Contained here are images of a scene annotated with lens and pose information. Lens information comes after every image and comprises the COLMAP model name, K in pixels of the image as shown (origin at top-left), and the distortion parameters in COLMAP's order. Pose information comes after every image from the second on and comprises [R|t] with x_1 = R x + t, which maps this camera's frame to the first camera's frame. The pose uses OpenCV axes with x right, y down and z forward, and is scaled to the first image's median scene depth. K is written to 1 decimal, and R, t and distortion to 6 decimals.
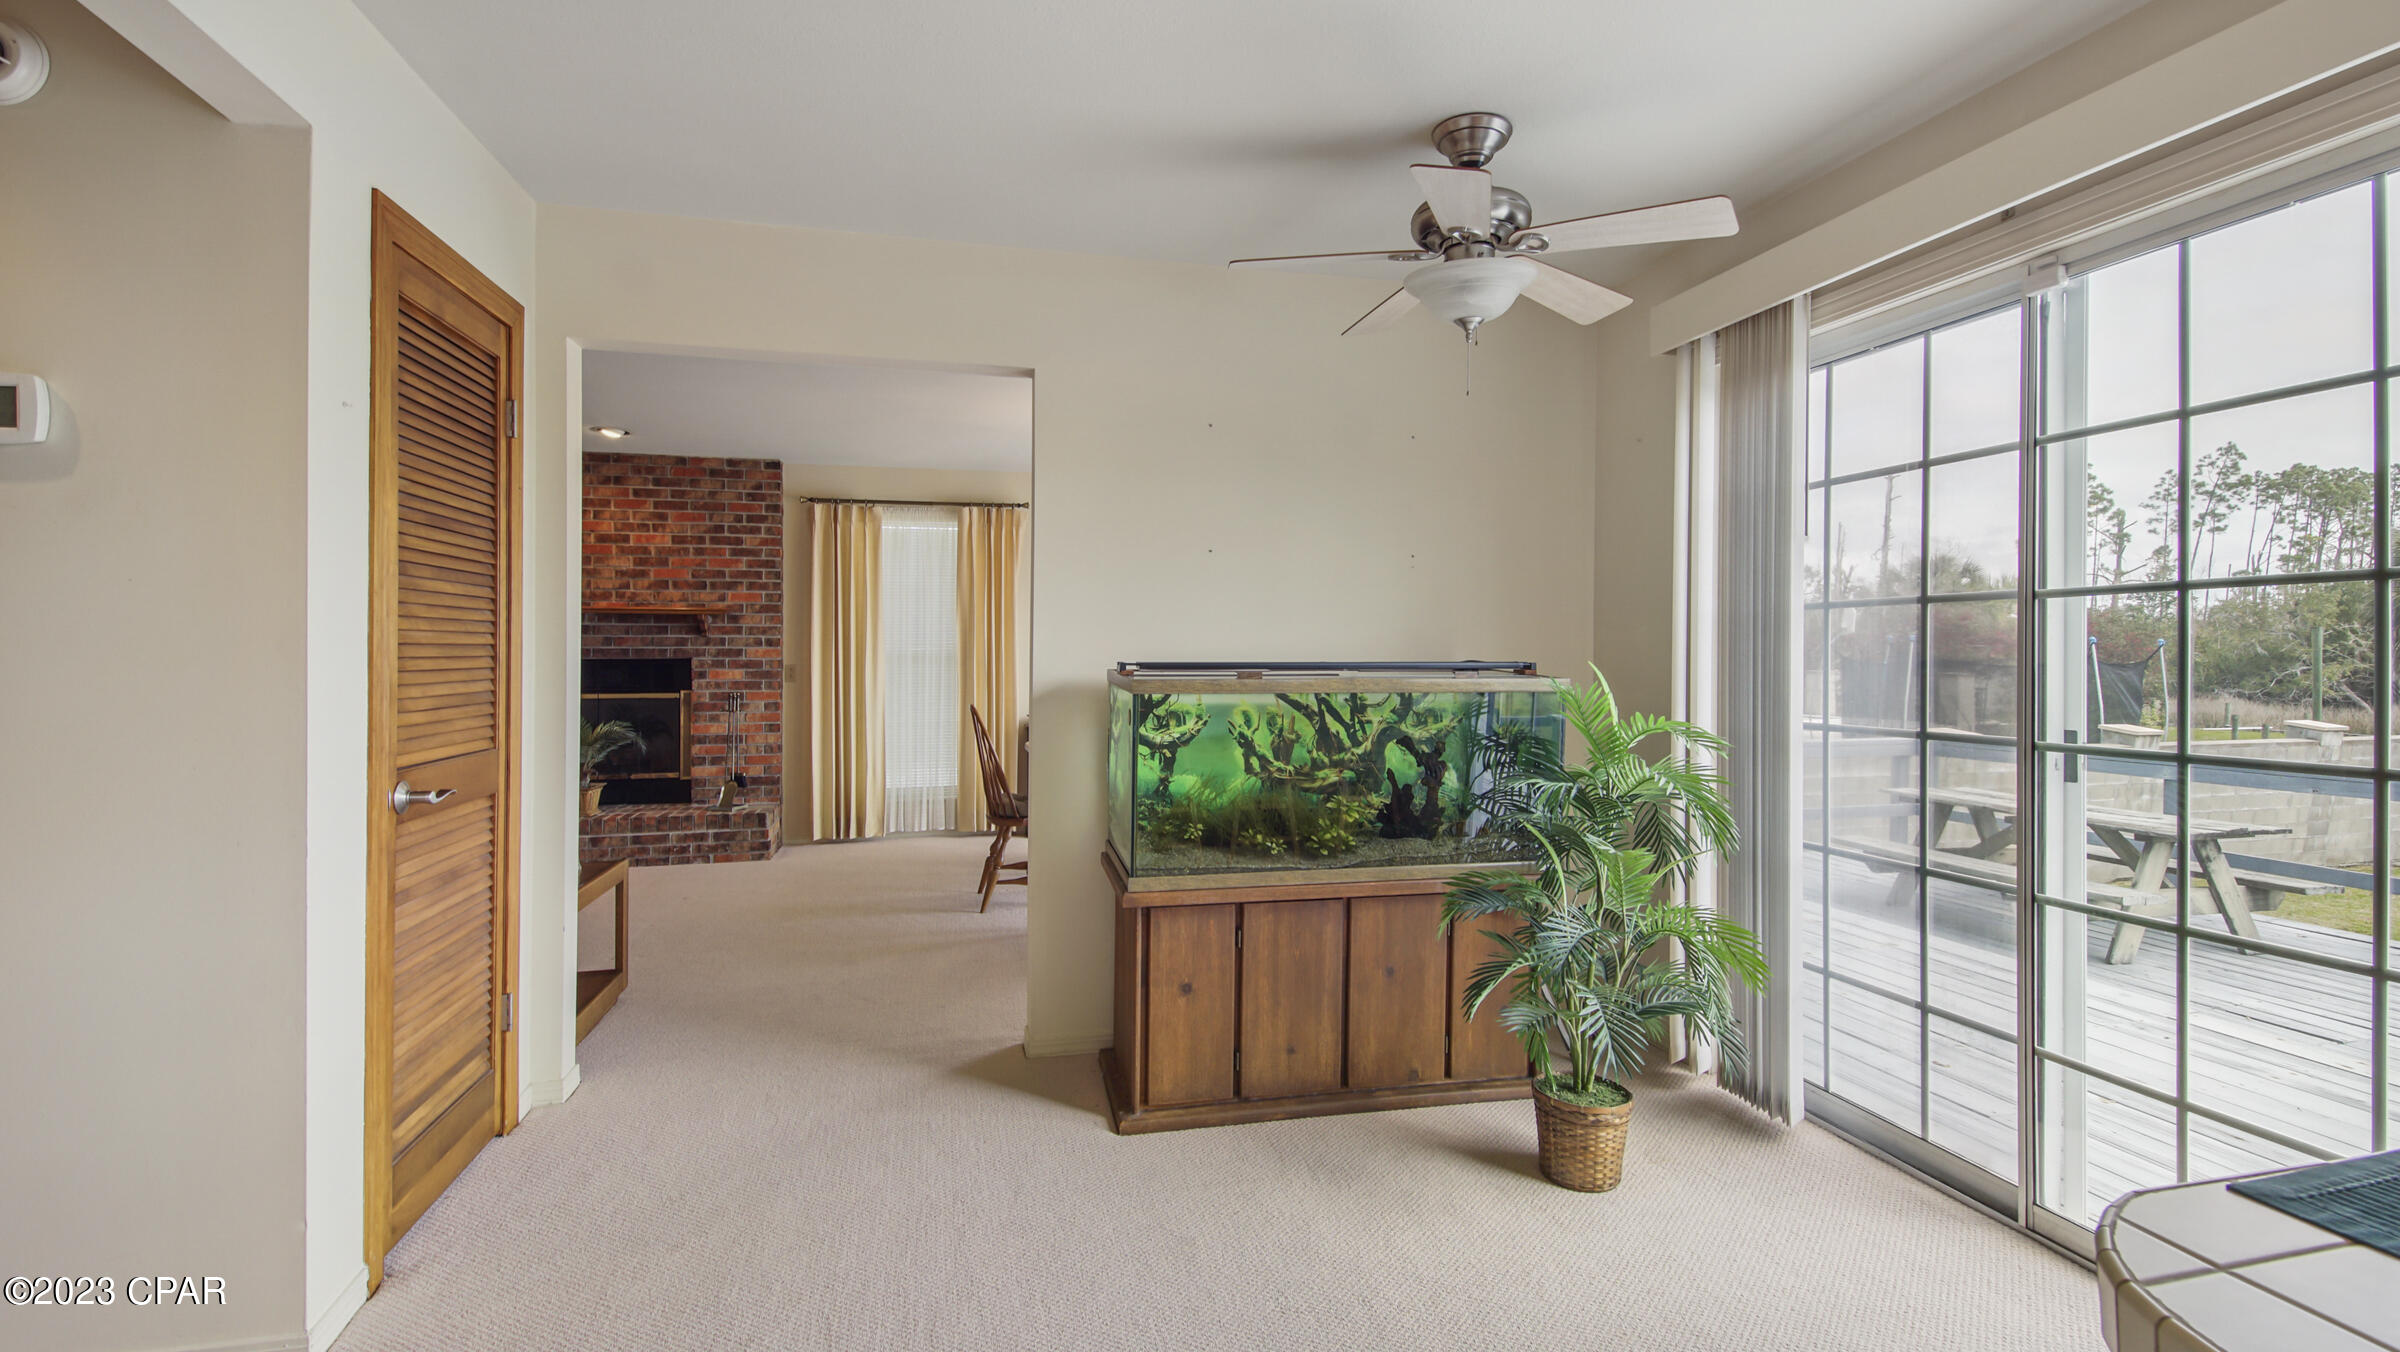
lens RADIAL K [[1073.8, 0, 1203.2], [0, 1073.8, 659.4], [0, 0, 1]] dist [0.005049, -0.002959]
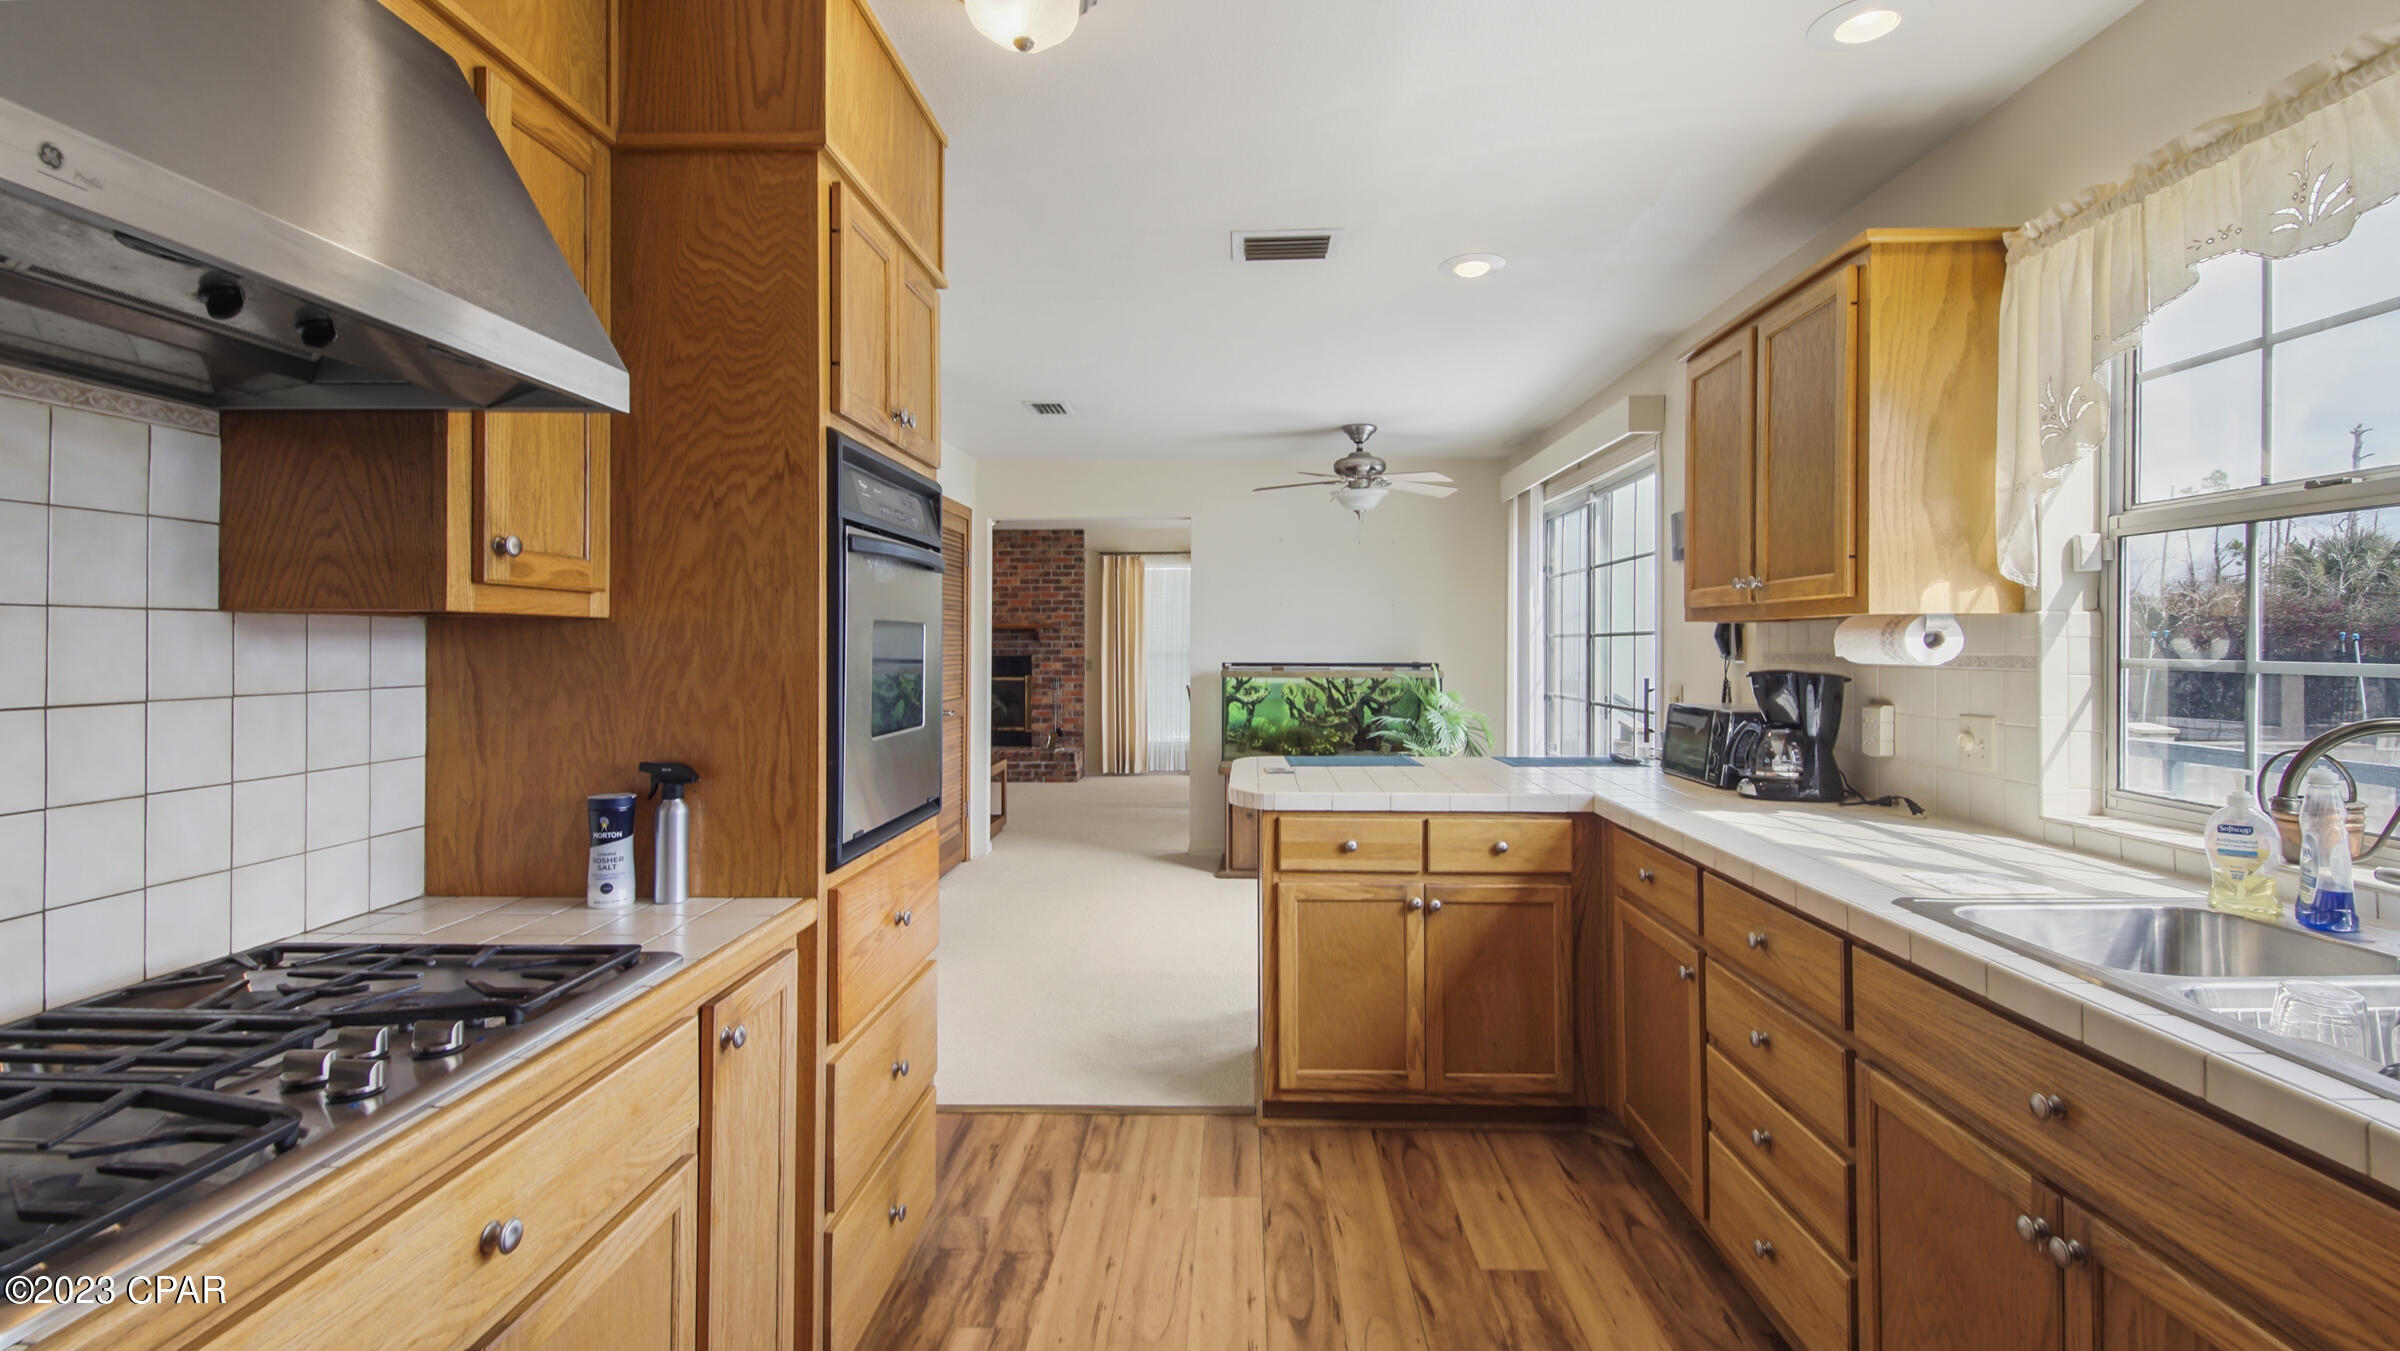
lens RADIAL K [[1073.8, 0, 1201.9], [0, 1073.8, 651.4], [0, 0, 1]] dist [0.005049, -0.002959]
pose [[0.962344, 0.000724, -0.271834, 0.212301], [-0.000081, 0.999997, 0.002374, -0.011529], [0.271835, -0.002263, 0.962341, -0.491213]]
